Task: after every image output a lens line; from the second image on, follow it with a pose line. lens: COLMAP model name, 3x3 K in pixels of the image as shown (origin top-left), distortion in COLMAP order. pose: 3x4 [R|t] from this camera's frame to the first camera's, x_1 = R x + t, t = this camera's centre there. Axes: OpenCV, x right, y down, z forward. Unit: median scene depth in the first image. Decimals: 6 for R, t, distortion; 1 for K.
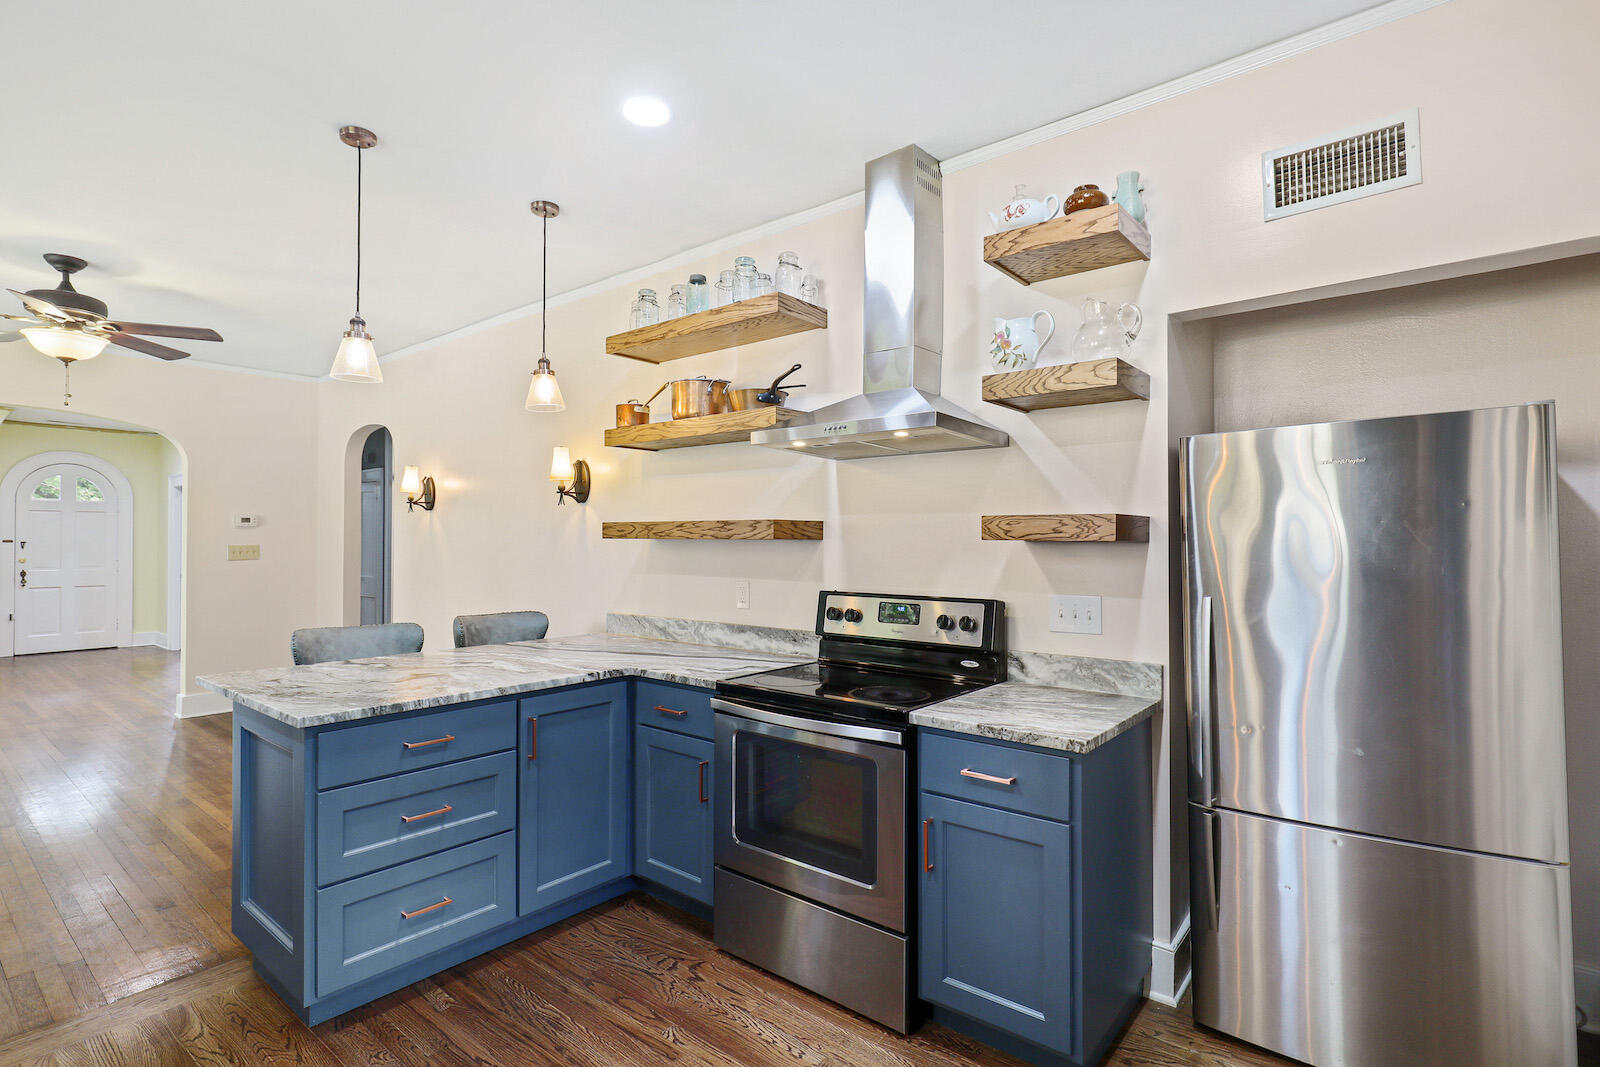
lens RADIAL K [[782.8, 0, 798.8], [0, 782.8, 530.6], [0, 0, 1]] dist [0.000631, 0.000056]
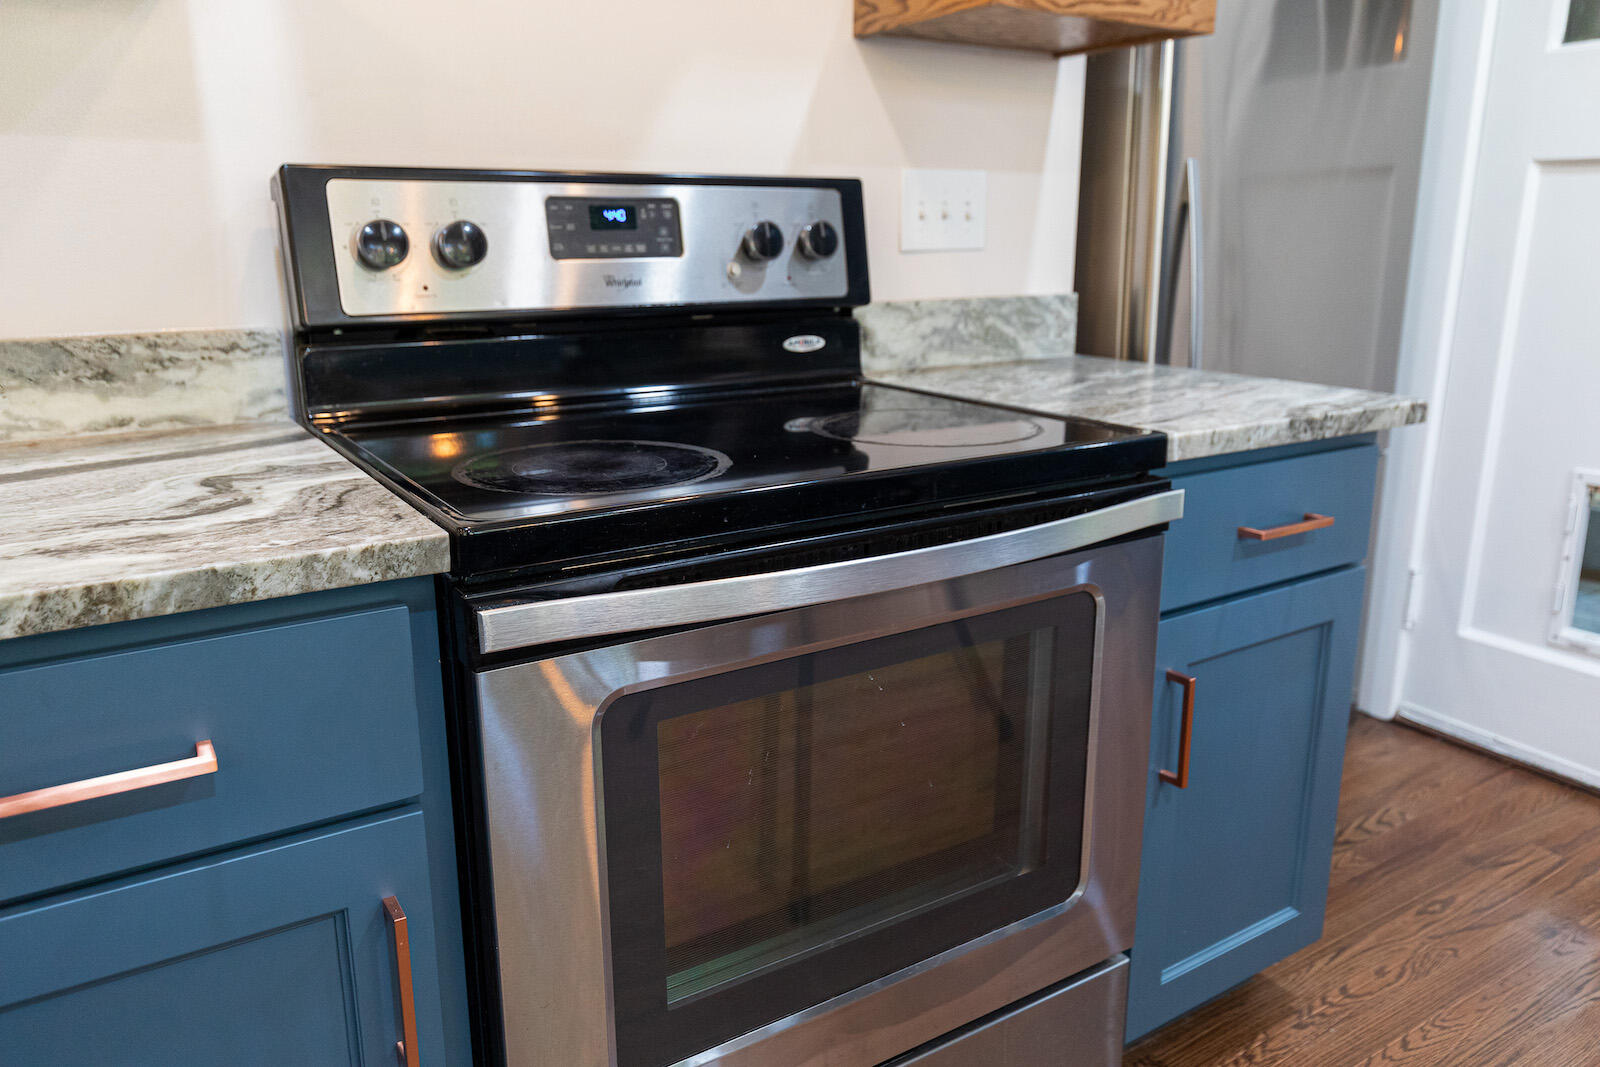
lens RADIAL K [[1176.8, 0, 800.2], [0, 1176.8, 532.8], [0, 0, 1]] dist [-0.003265, -0.002344]
pose [[0.304568, -0.239508, 0.921886, -0.383674], [-0.010124, 0.967000, 0.254574, 0.113799], [-0.952437, -0.086868, 0.292092, 0.846854]]
